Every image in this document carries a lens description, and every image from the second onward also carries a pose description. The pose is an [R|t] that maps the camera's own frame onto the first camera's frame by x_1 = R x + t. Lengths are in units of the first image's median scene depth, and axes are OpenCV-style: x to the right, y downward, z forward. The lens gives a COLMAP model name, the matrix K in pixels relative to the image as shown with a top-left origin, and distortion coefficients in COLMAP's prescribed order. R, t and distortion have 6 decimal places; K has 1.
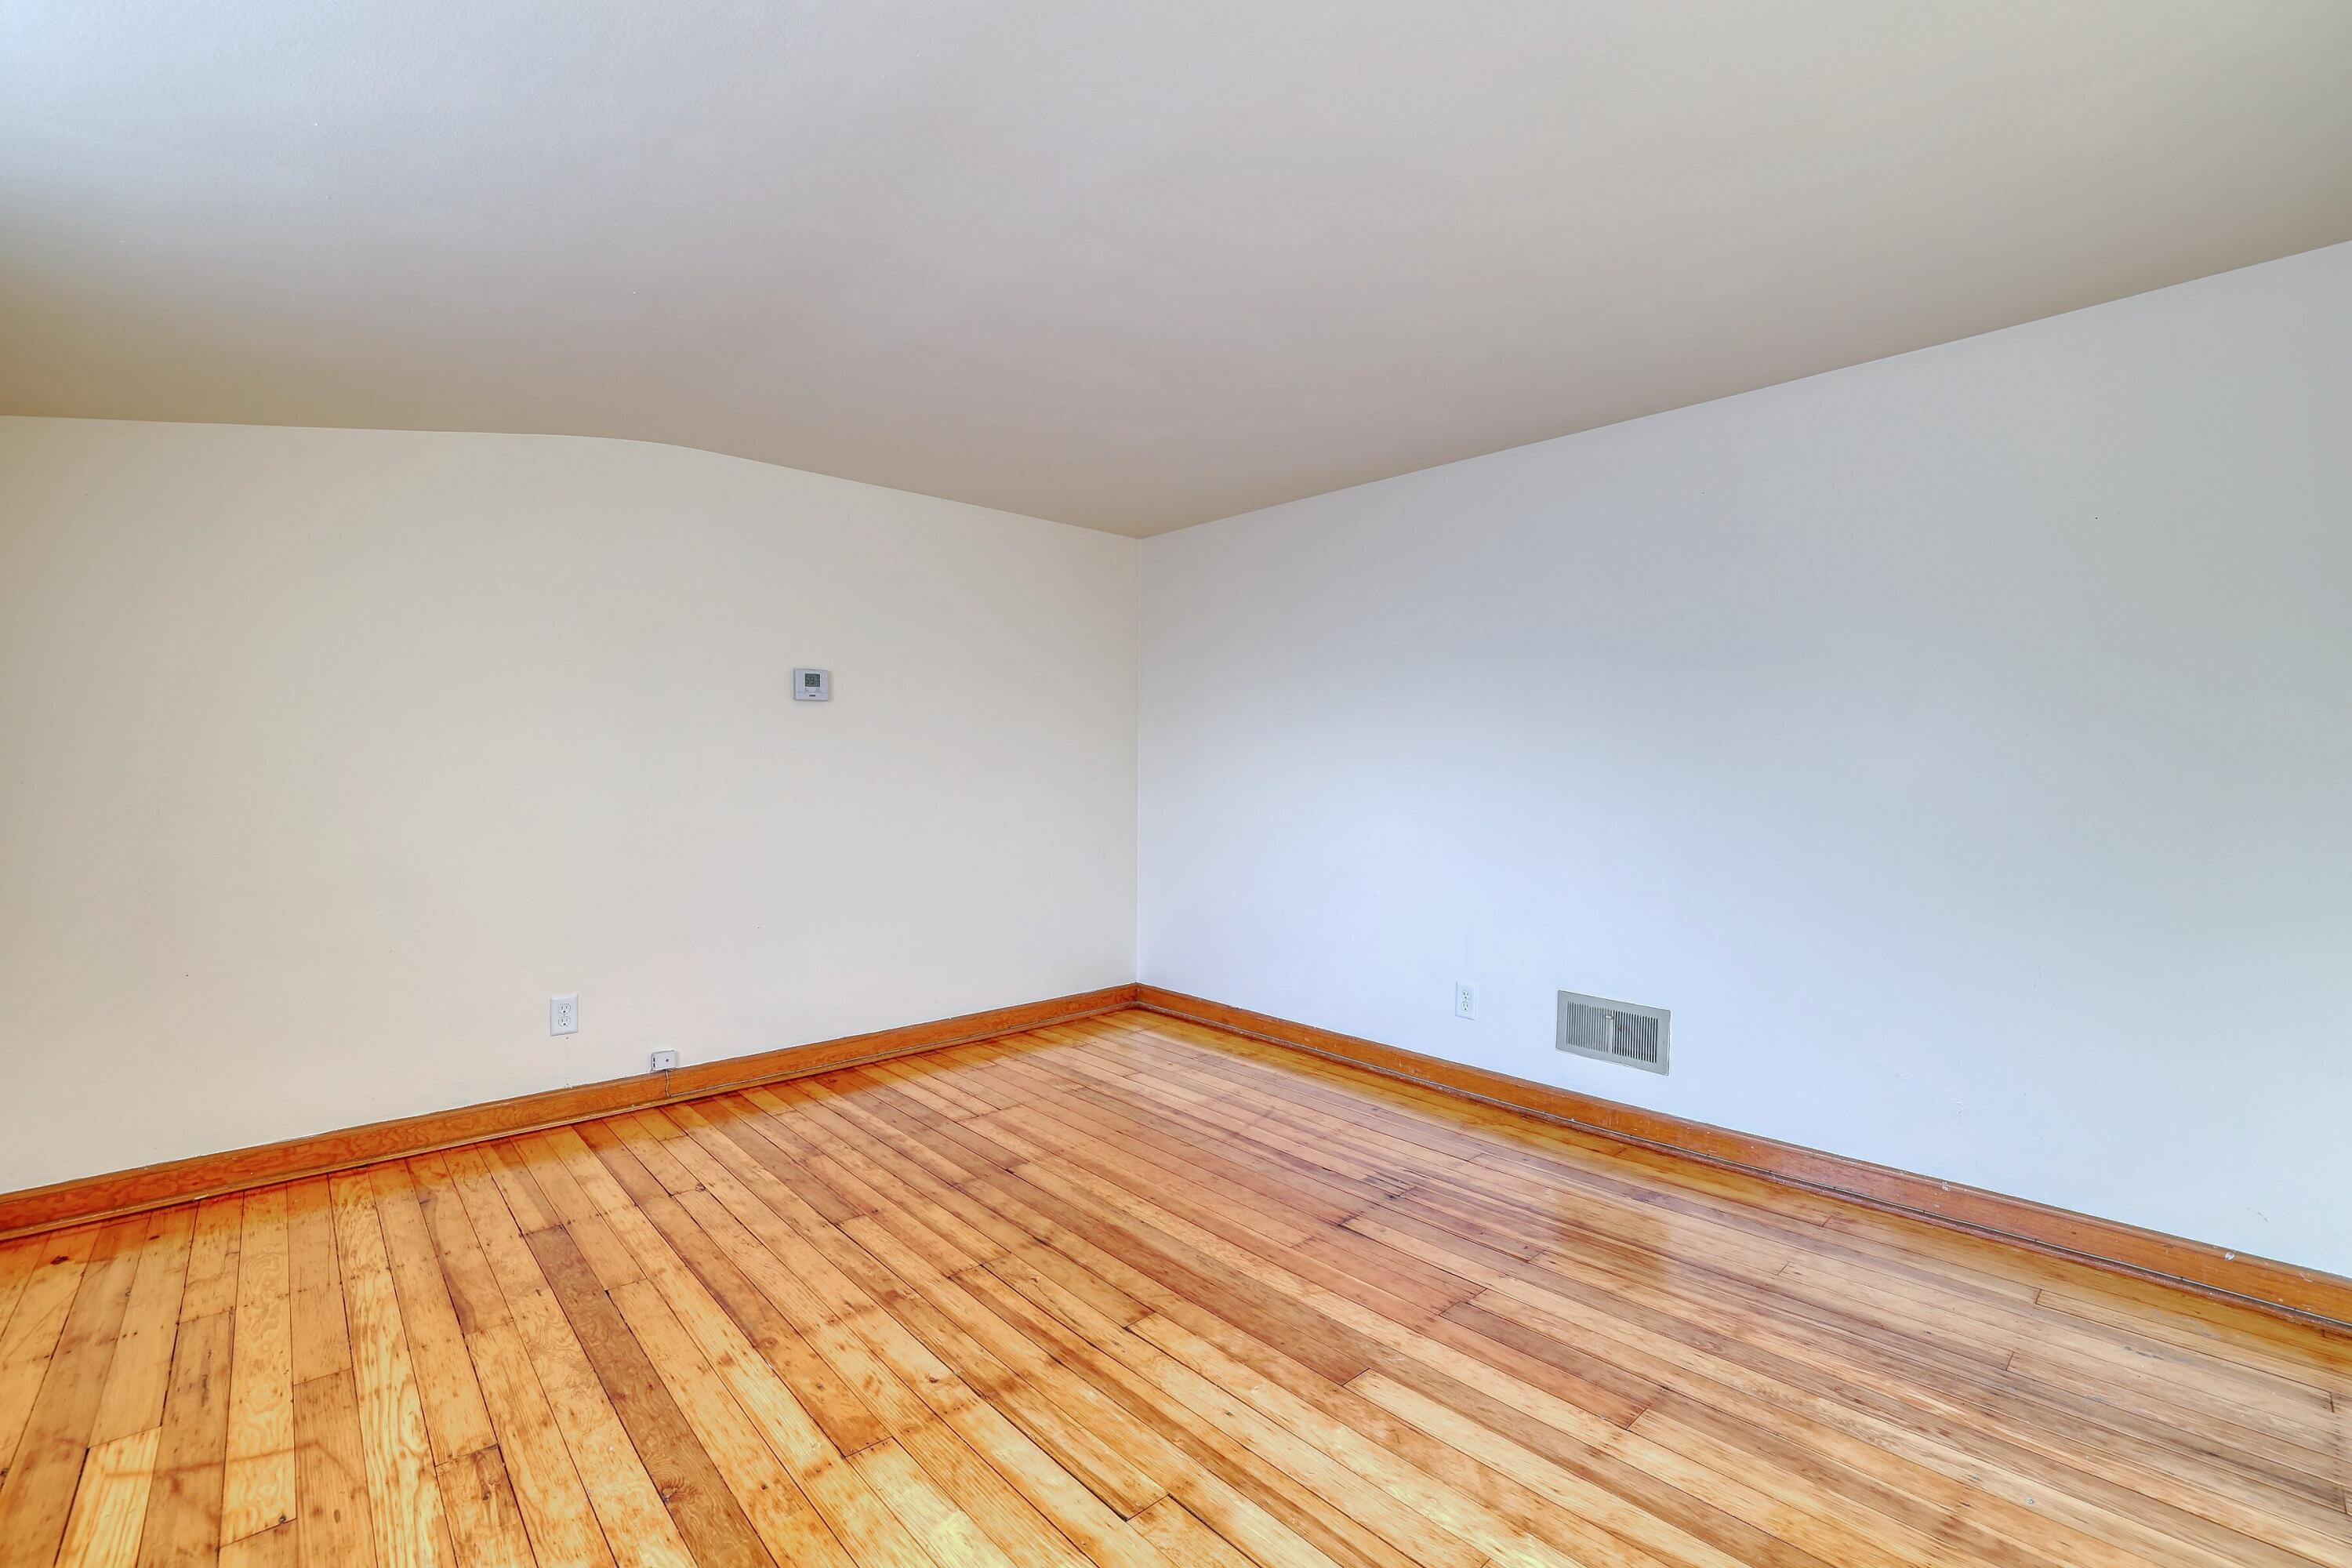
lens RADIAL K [[1013.9, 0, 1178.1], [0, 1013.9, 776.2], [0, 0, 1]] dist [0.004131, 0.001251]
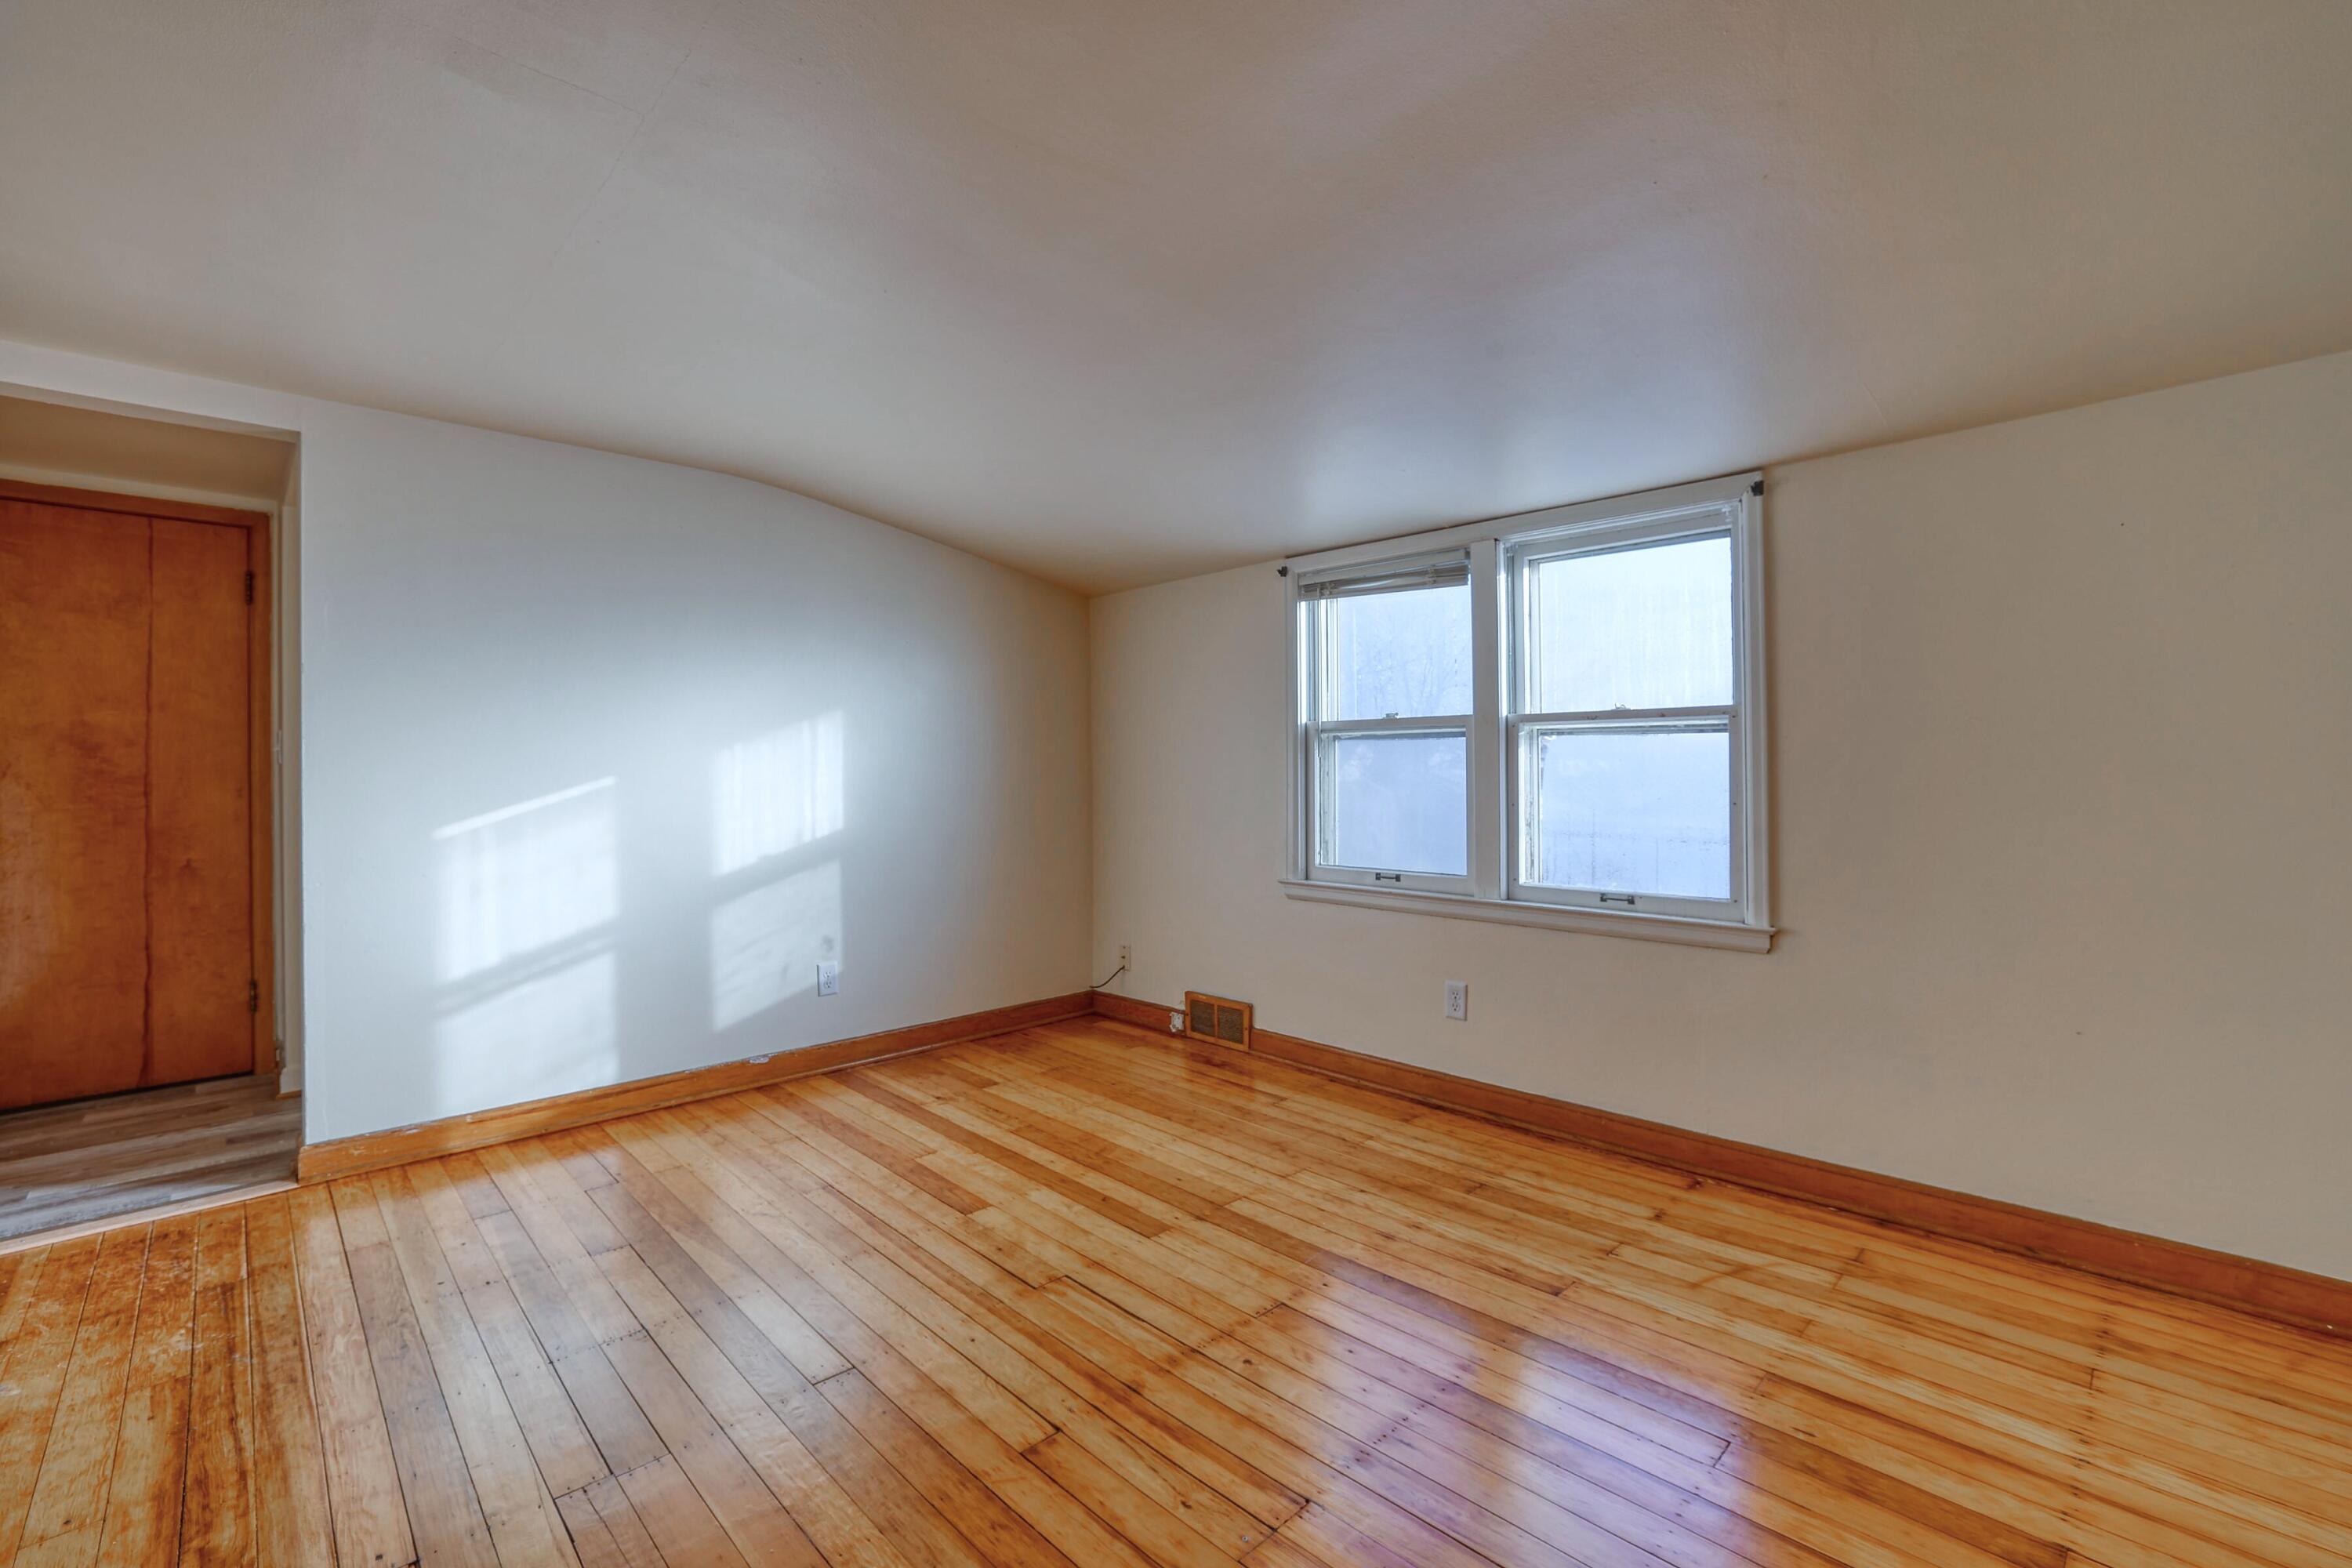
lens RADIAL K [[1013.9, 0, 1173.7], [0, 1013.9, 772.8], [0, 0, 1]] dist [0.004131, 0.001251]
pose [[-0.999487, 0.009820, -0.030481, -0.137454], [0.009396, 0.999857, 0.014028, -0.020391], [0.030615, 0.013734, -0.999437, 1.994552]]
